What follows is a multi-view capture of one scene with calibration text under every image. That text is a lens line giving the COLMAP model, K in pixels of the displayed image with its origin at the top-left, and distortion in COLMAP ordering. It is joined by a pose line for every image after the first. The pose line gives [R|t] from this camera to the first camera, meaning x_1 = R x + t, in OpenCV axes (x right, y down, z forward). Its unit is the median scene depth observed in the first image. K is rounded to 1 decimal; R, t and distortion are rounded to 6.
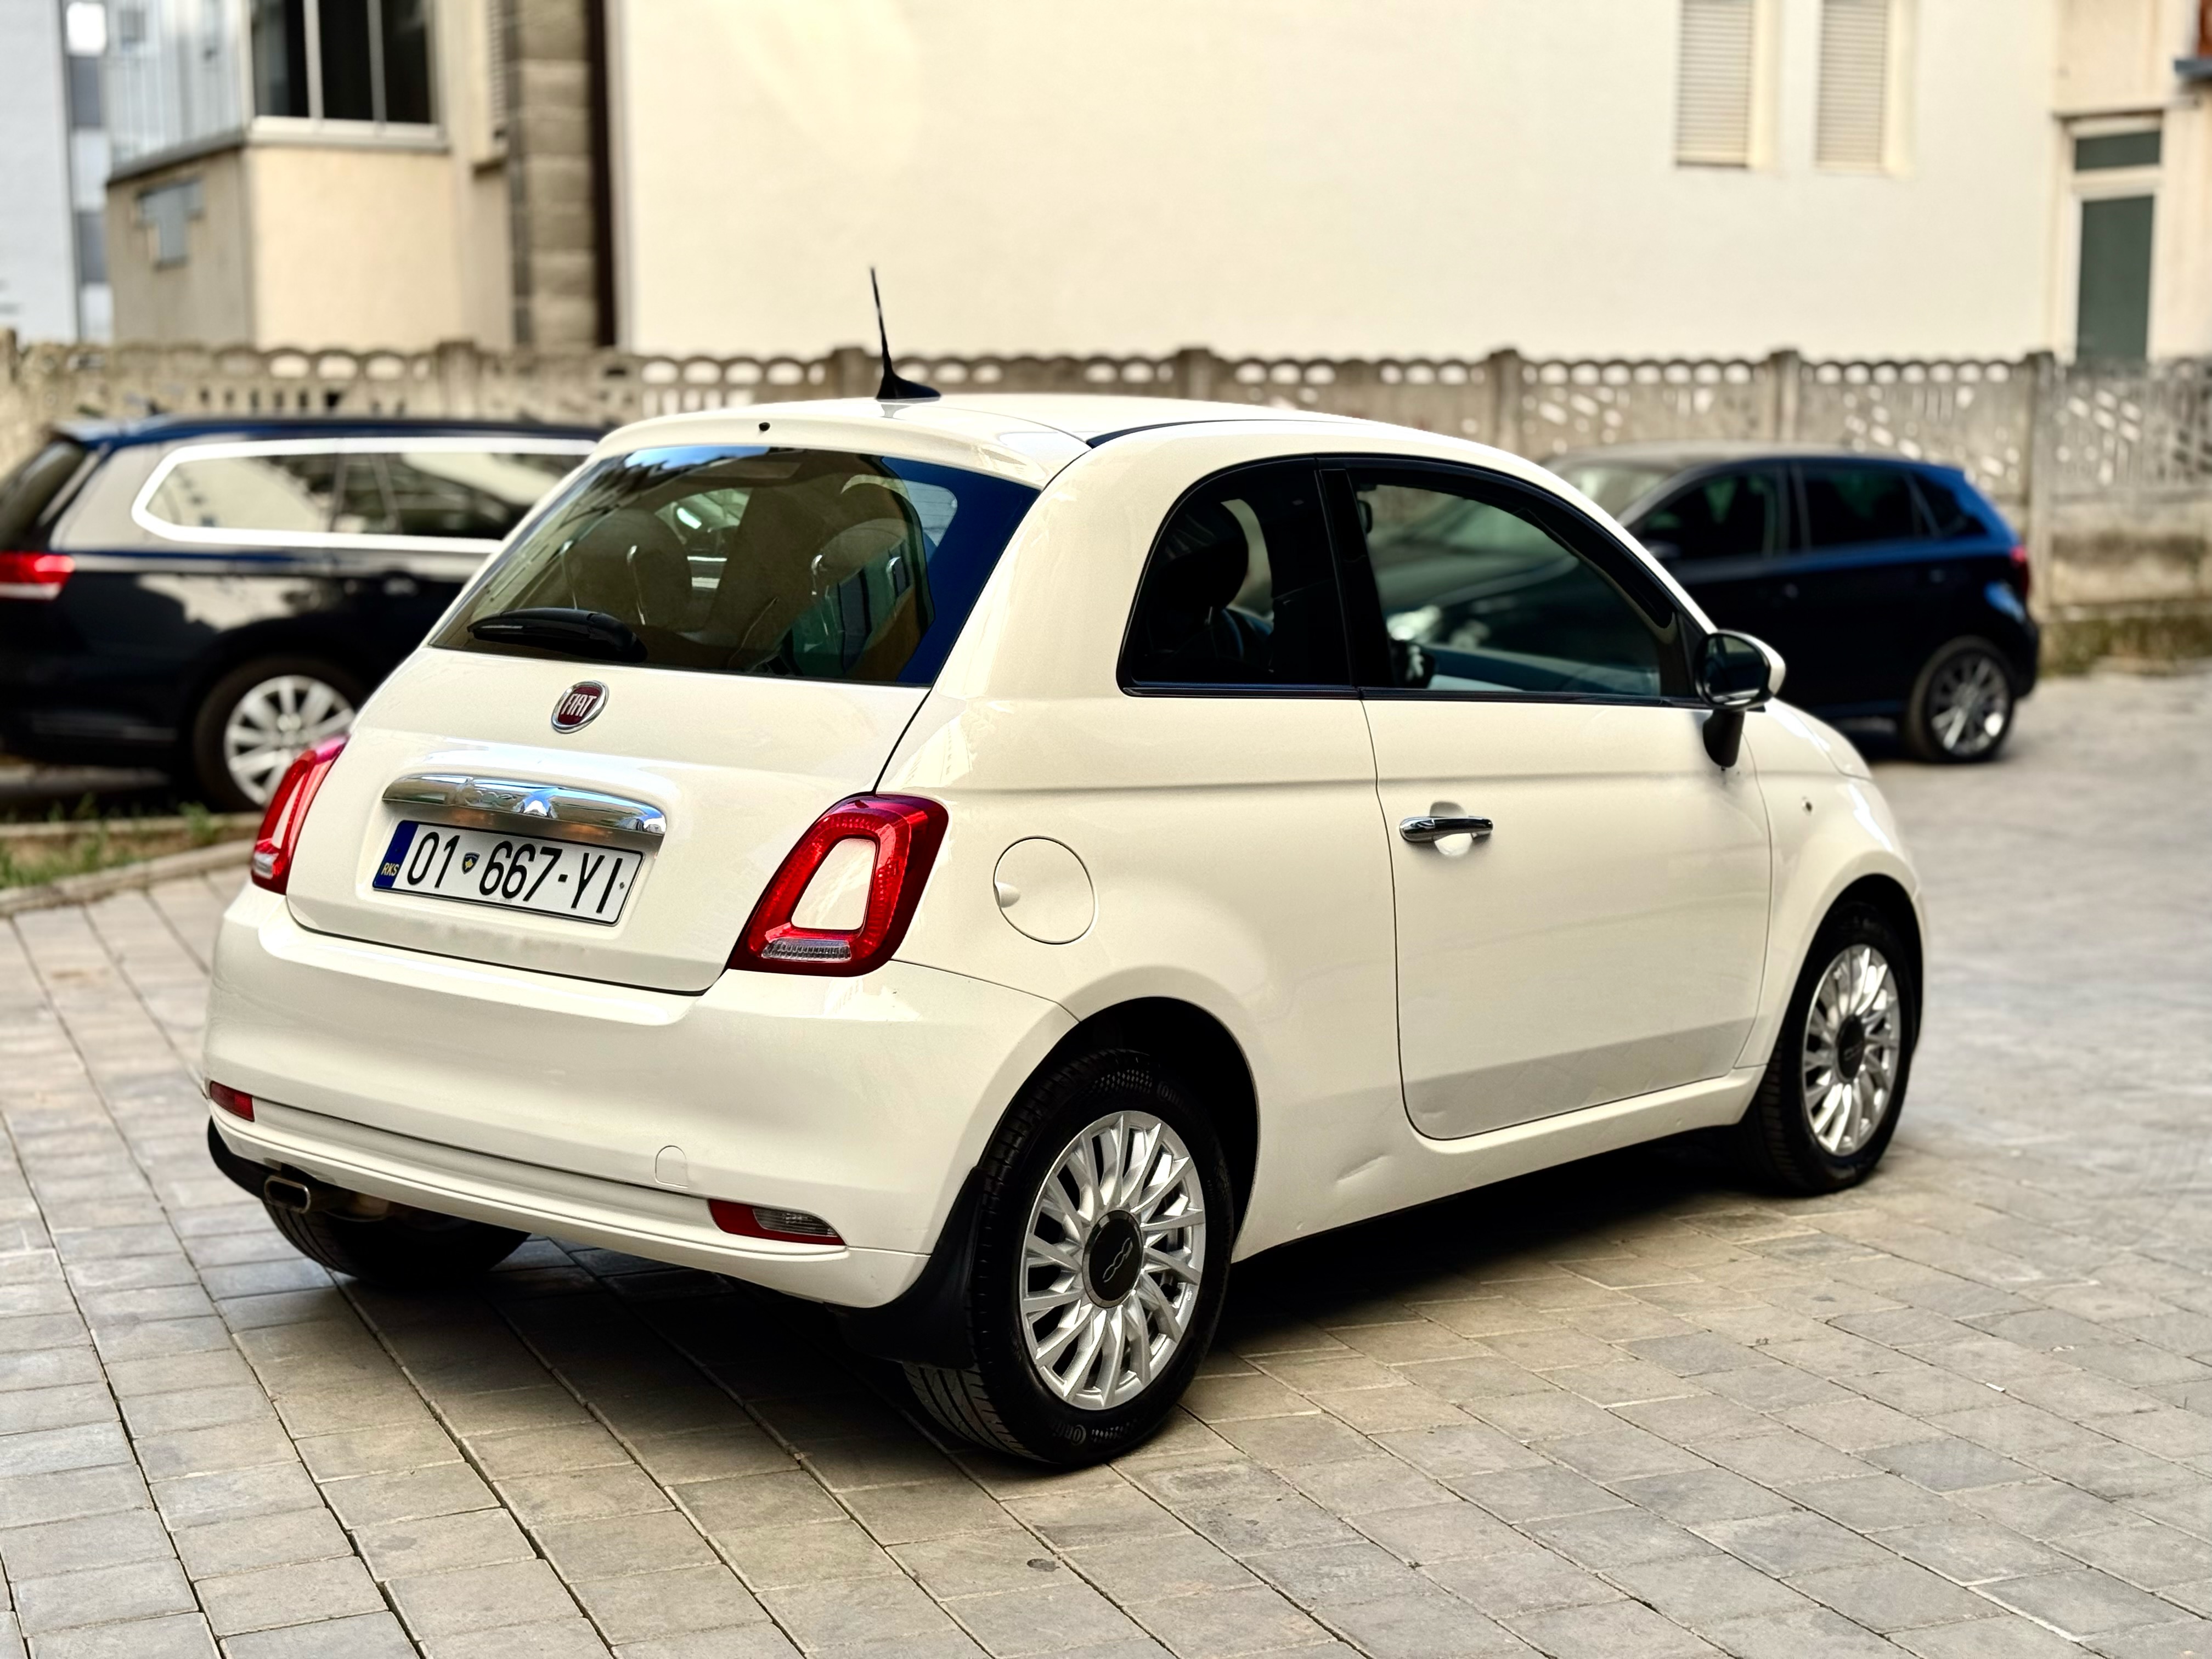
lens RADIAL K [[3115.7, 0, 1110.2], [0, 3115.7, 914.0], [0, 0, 1]] dist [0.284759, -0.867556]
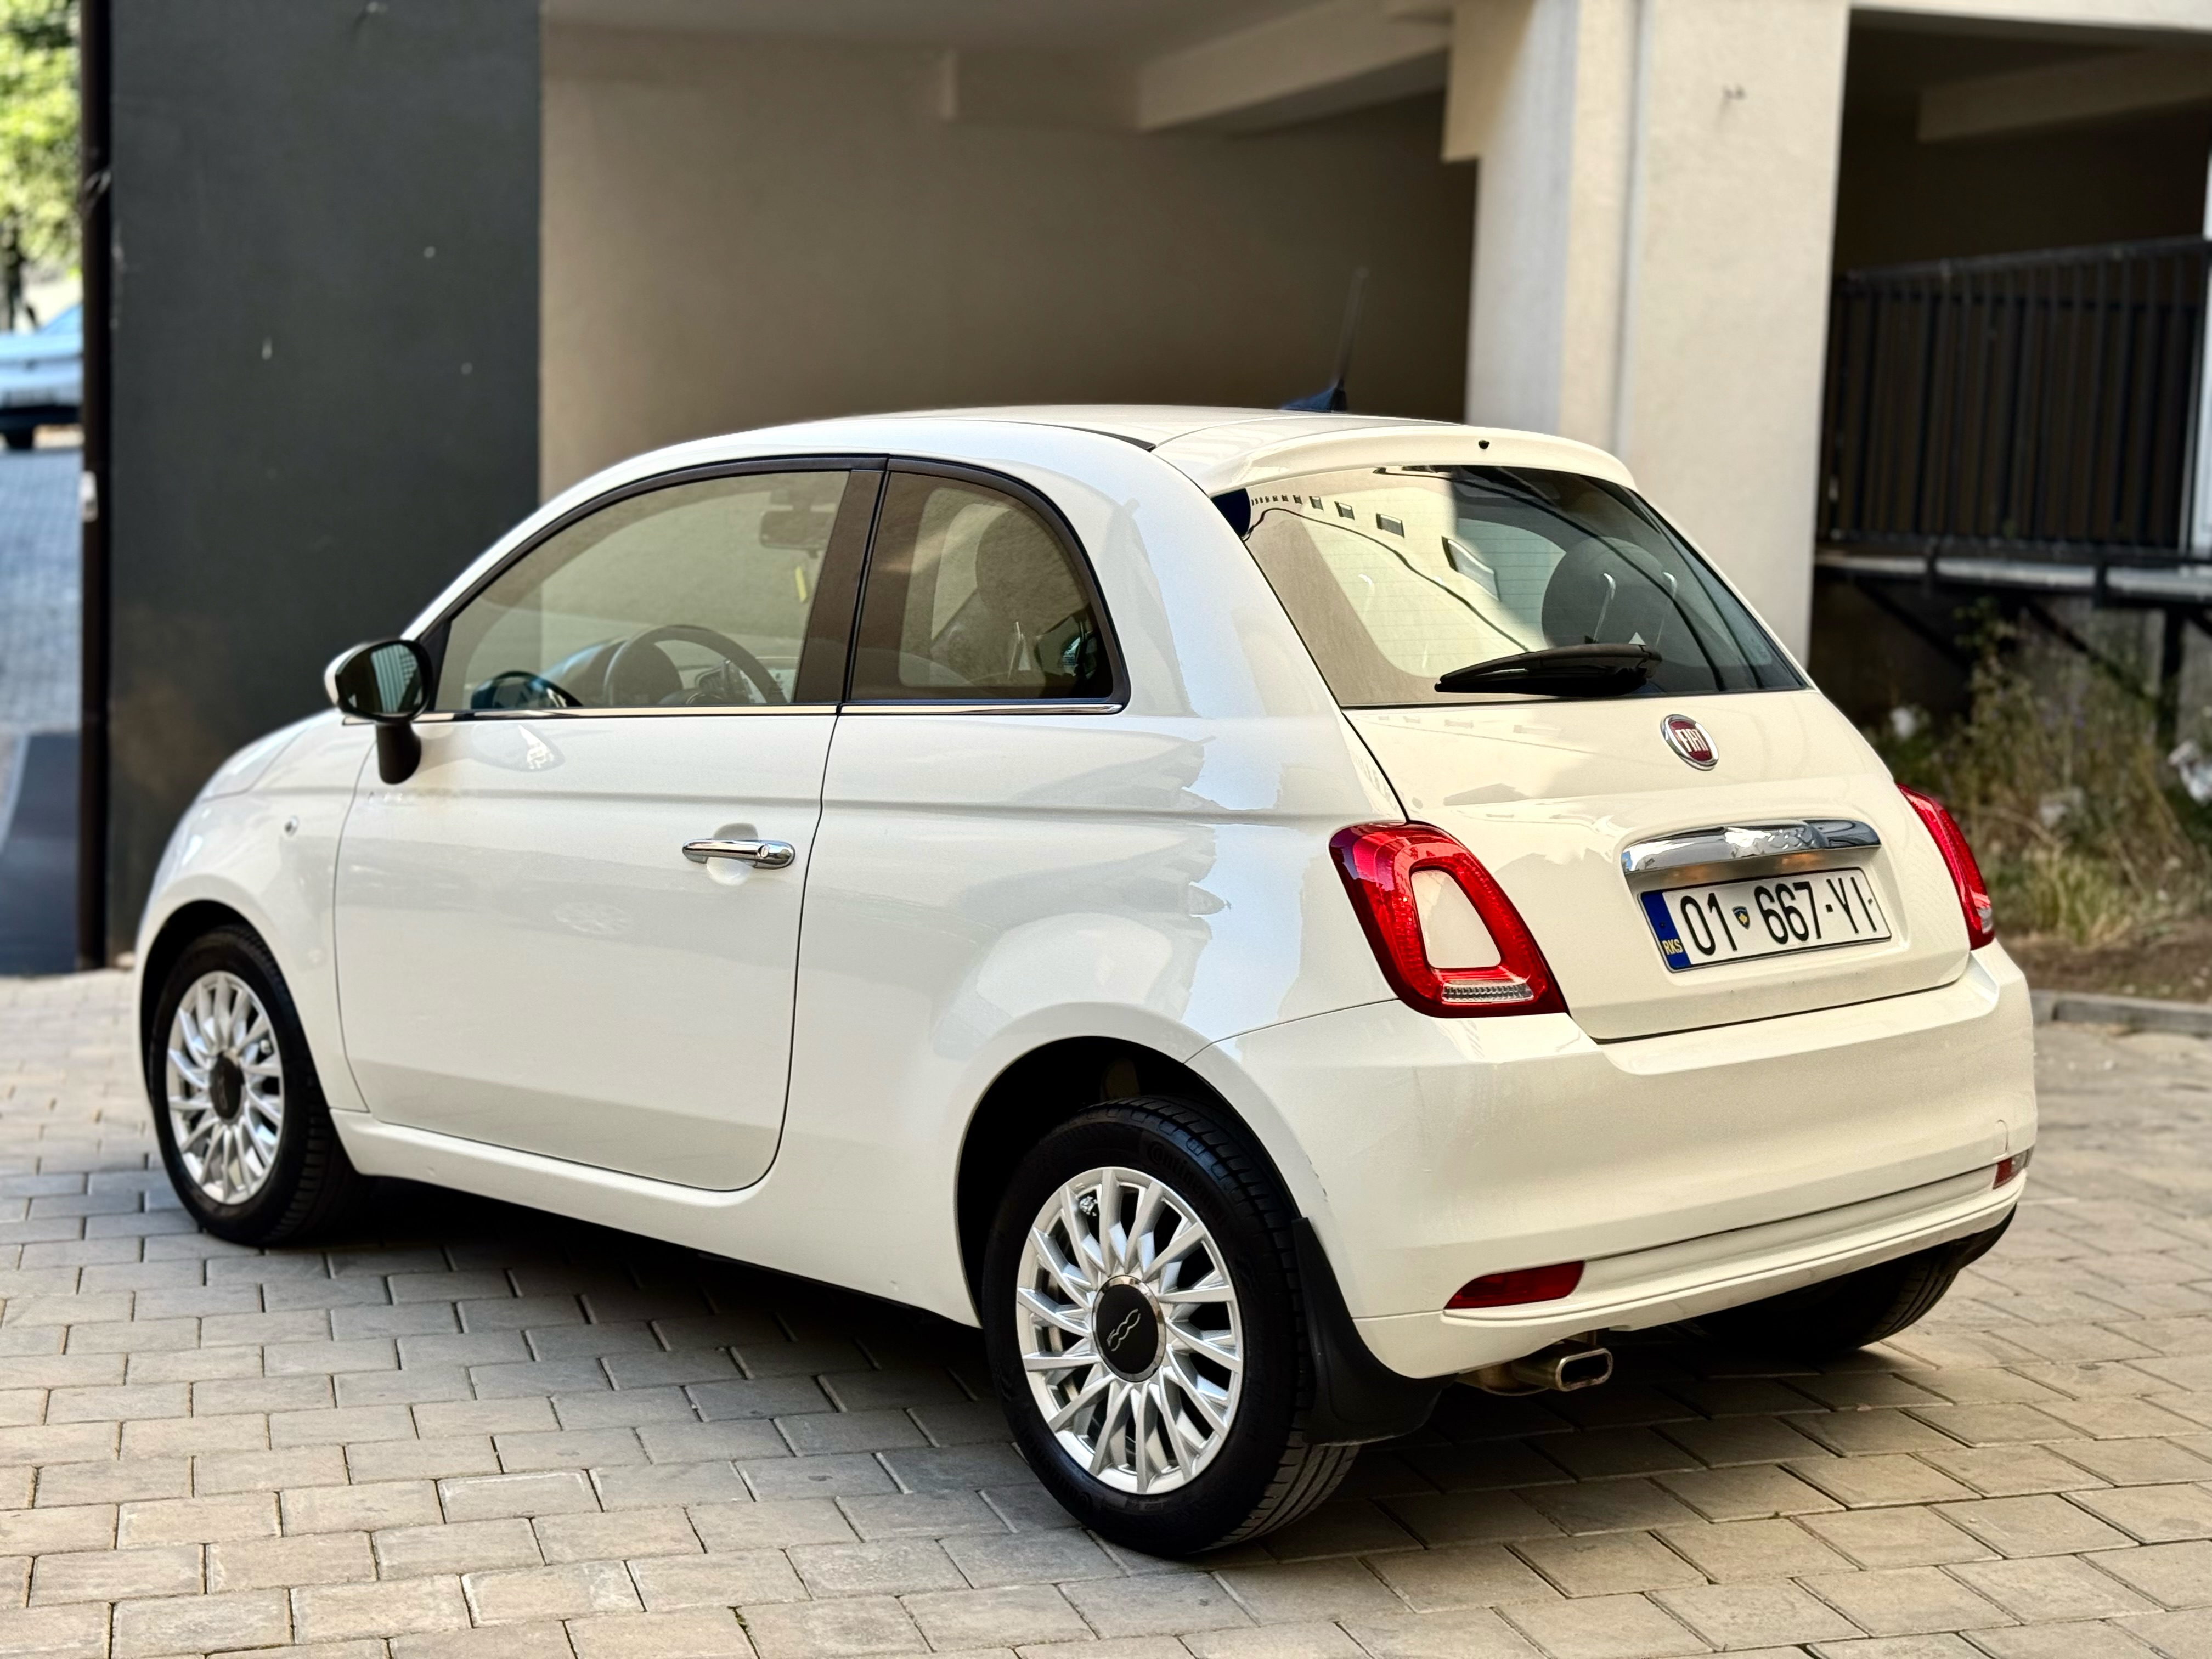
lens RADIAL K [[3115.7, 0, 1110.2], [0, 3115.7, 914.0], [0, 0, 1]] dist [0.284759, -0.867556]
pose [[0.108881, -0.134495, 0.984914, -1.152251], [0.130412, 0.984174, 0.119977, -0.154756], [-0.985463, 0.115381, 0.124697, 1.085374]]
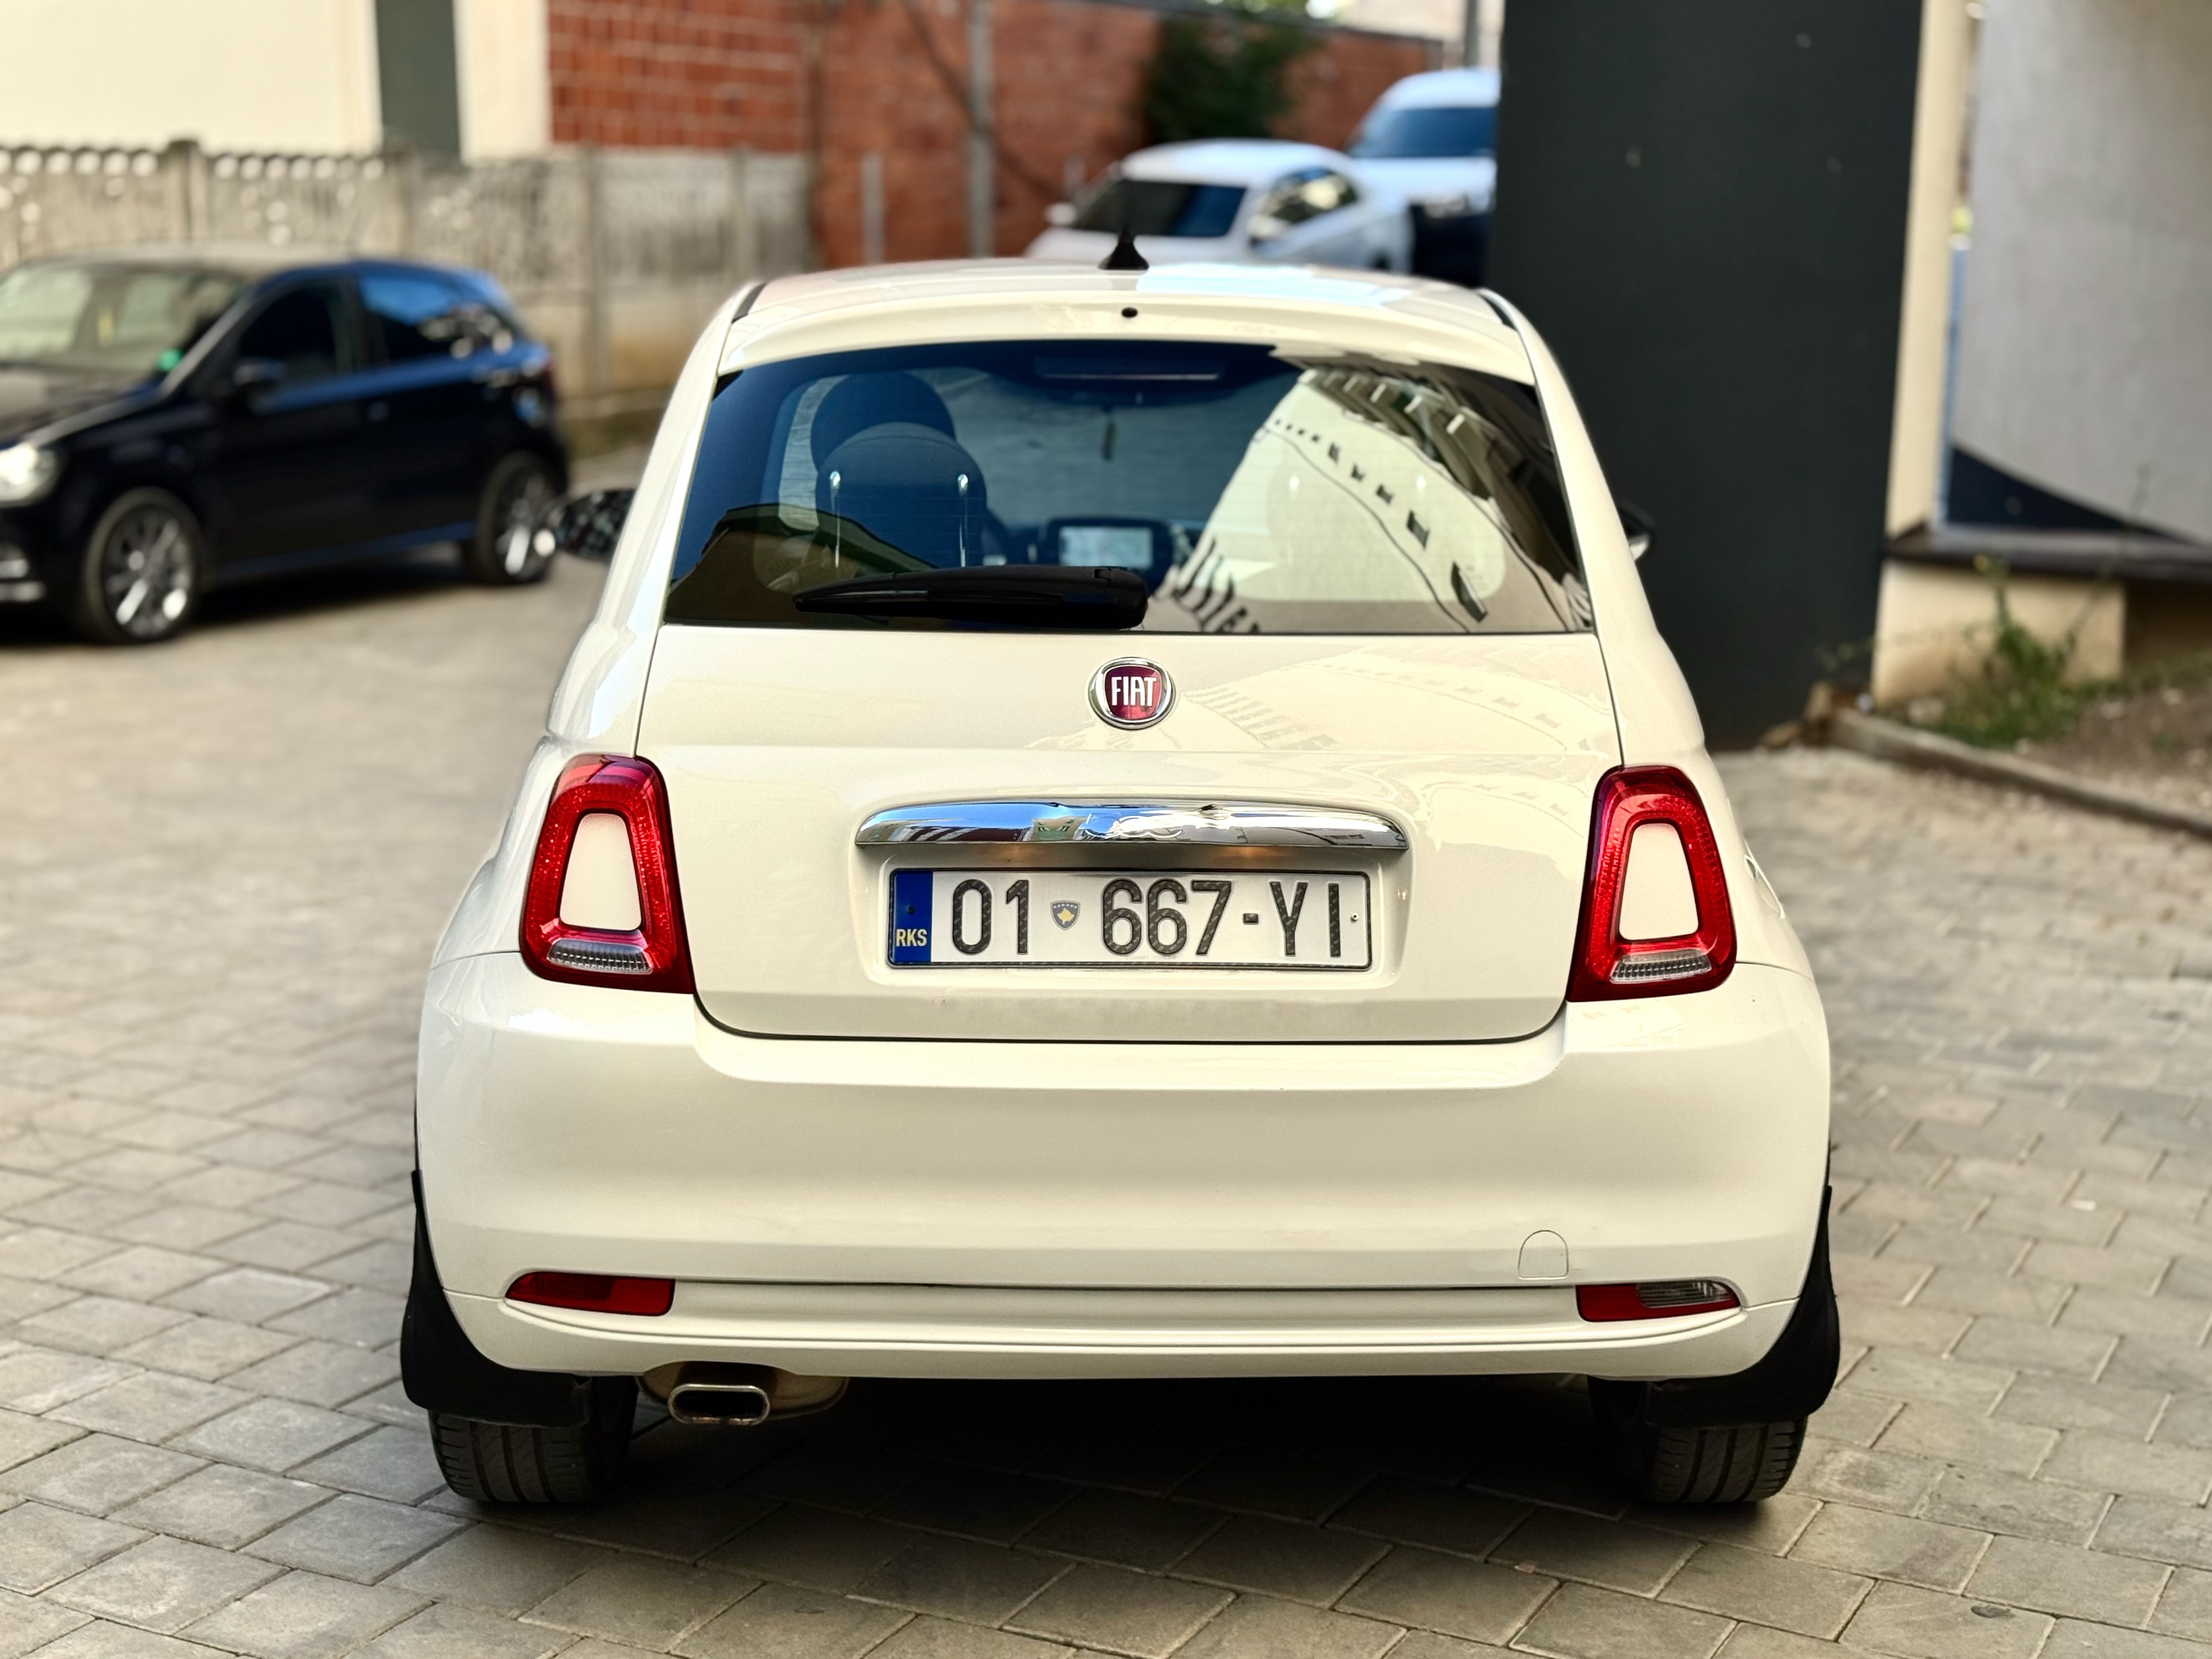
lens RADIAL K [[3115.5, 0, 1110.2], [0, 3115.5, 914.0], [0, 0, 1]] dist [0.284759, -0.867556]
pose [[0.759282, -0.137221, 0.636129, -0.681716], [0.092727, 0.990355, 0.102954, -0.093946], [-0.644121, -0.019185, 0.764683, 0.428890]]
